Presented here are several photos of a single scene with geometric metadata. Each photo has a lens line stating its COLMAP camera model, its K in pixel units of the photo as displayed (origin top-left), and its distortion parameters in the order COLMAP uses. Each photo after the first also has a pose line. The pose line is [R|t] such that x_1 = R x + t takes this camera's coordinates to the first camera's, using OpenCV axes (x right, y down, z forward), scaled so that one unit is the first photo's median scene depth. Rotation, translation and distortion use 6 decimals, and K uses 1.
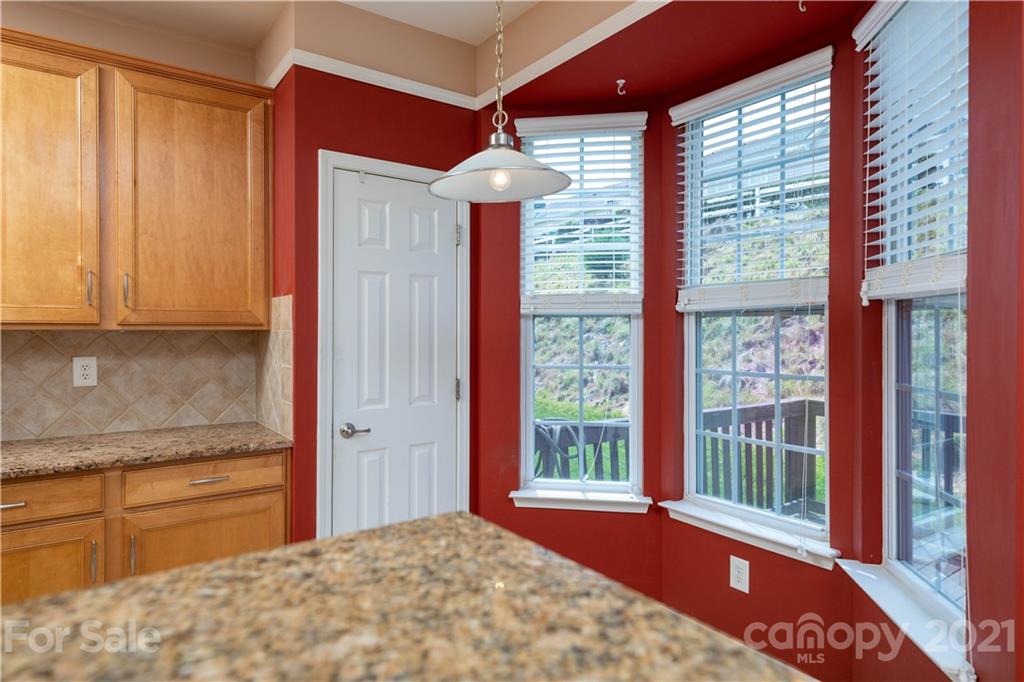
lens RADIAL K [[586.4, 0, 512.4], [0, 586.4, 332.3], [0, 0, 1]] dist [0.005311, 0.001473]
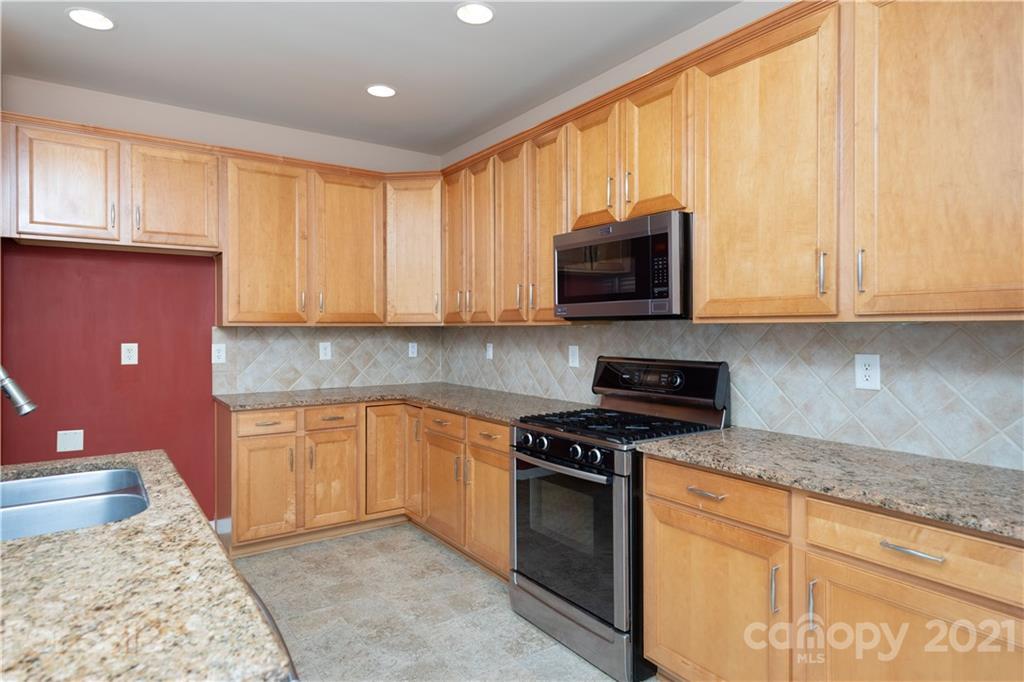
lens RADIAL K [[586.4, 0, 512.4], [0, 586.4, 332.3], [0, 0, 1]] dist [0.005311, 0.001473]
pose [[-0.018748, 0.007183, -0.999798, 0.128238], [0.000350, 0.999974, 0.007178, 0.003519], [0.999824, -0.000216, -0.018750, 0.513189]]
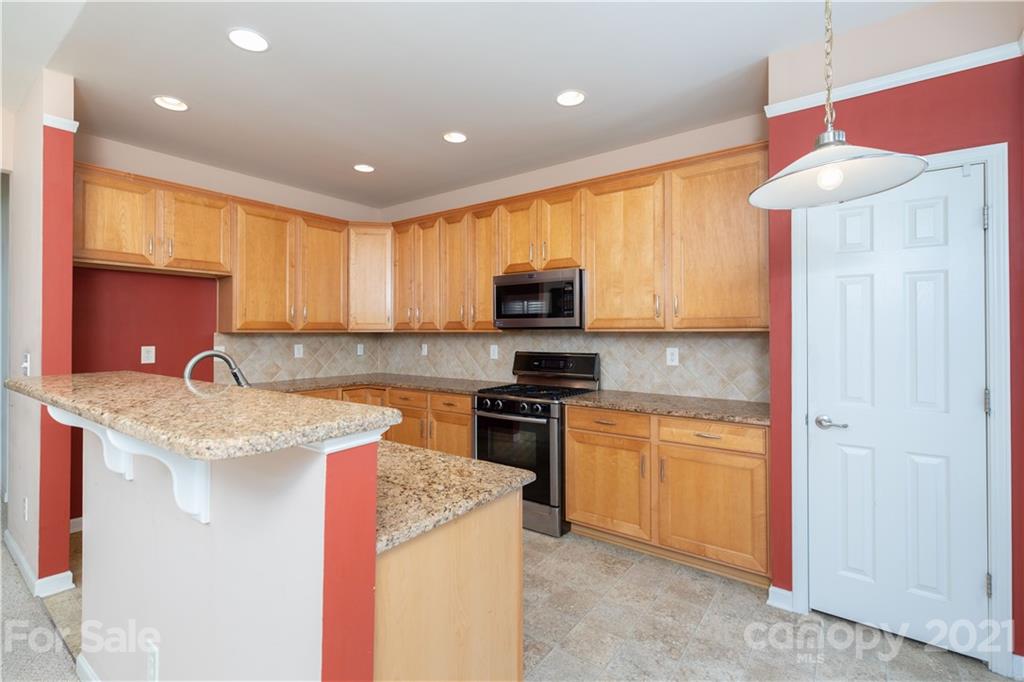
lens RADIAL K [[464.0, 0, 508.7], [0, 464.0, 328.2], [0, 0, 1]] dist [0.000618, -0.000055]
pose [[0.300630, -0.008755, -0.953701, 0.383302], [-0.000114, 0.999958, -0.009215, -0.001452], [0.953741, 0.002879, 0.300616, 0.172856]]
